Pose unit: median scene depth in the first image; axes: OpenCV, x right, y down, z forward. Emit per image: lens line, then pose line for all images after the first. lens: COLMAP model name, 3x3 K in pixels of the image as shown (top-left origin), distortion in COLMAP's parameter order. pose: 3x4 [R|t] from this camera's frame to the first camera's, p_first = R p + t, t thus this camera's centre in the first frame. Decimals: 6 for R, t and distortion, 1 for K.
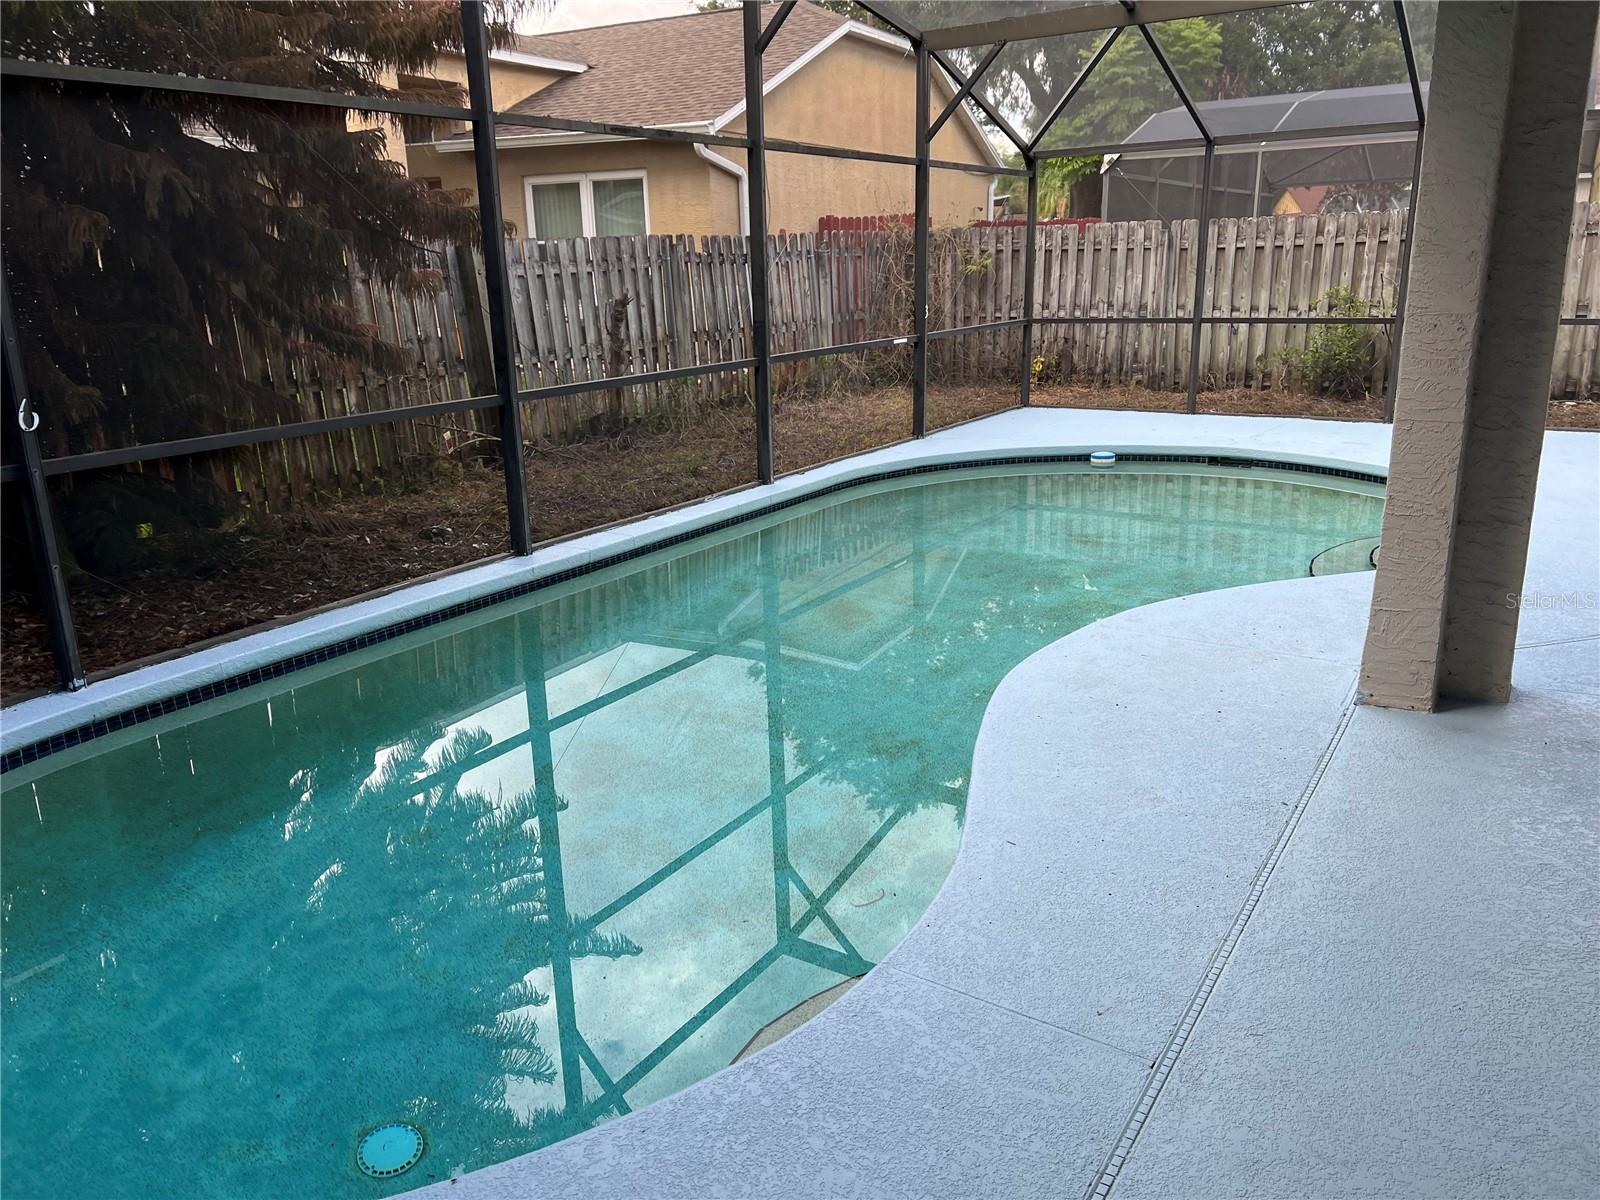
lens RADIAL K [[1225.6, 0, 800.0], [0, 1225.6, 600.0], [0, 0, 1]] dist [0.033469, -0.003408]
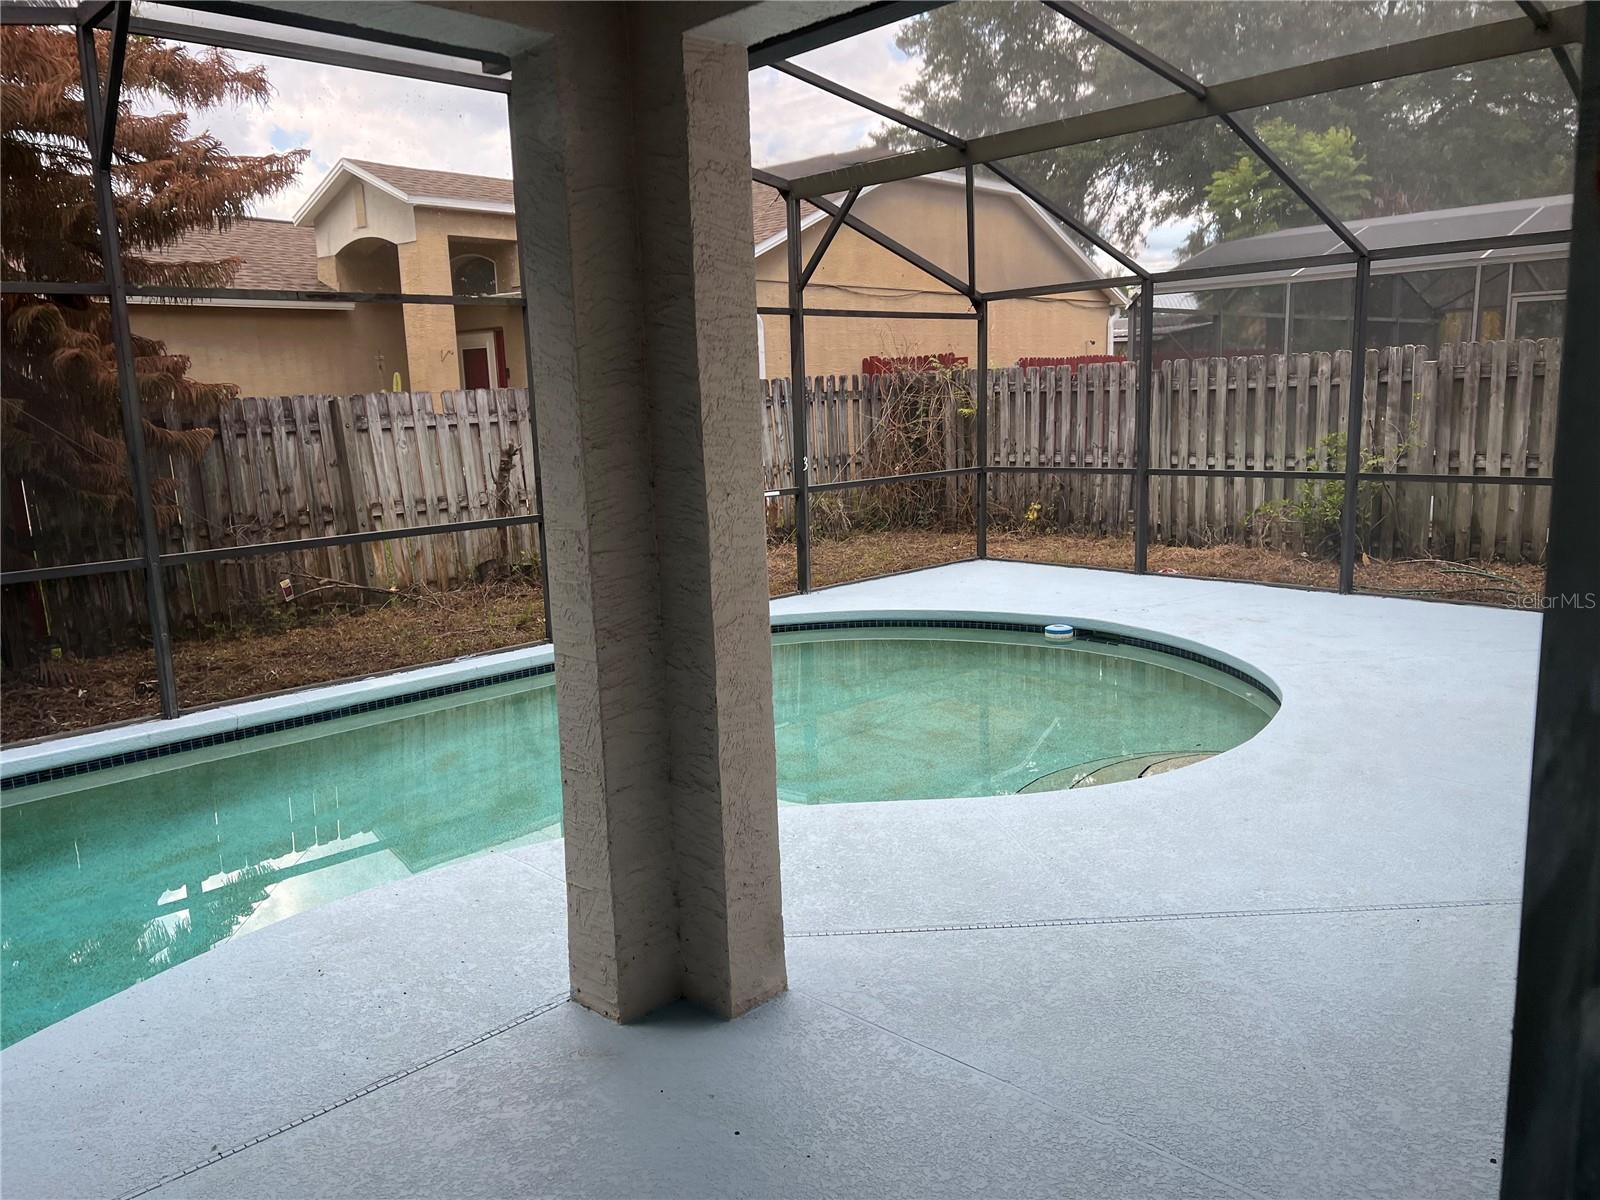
lens RADIAL K [[1209.4, 0, 788.8], [0, 1209.4, 600.9], [0, 0, 1]] dist [0.093442, -0.124887]
pose [[0.973506, 0.030496, -0.226617, 0.255634], [-0.052041, 0.994607, -0.089713, -0.036564], [0.222659, 0.099130, 0.969843, 0.080753]]
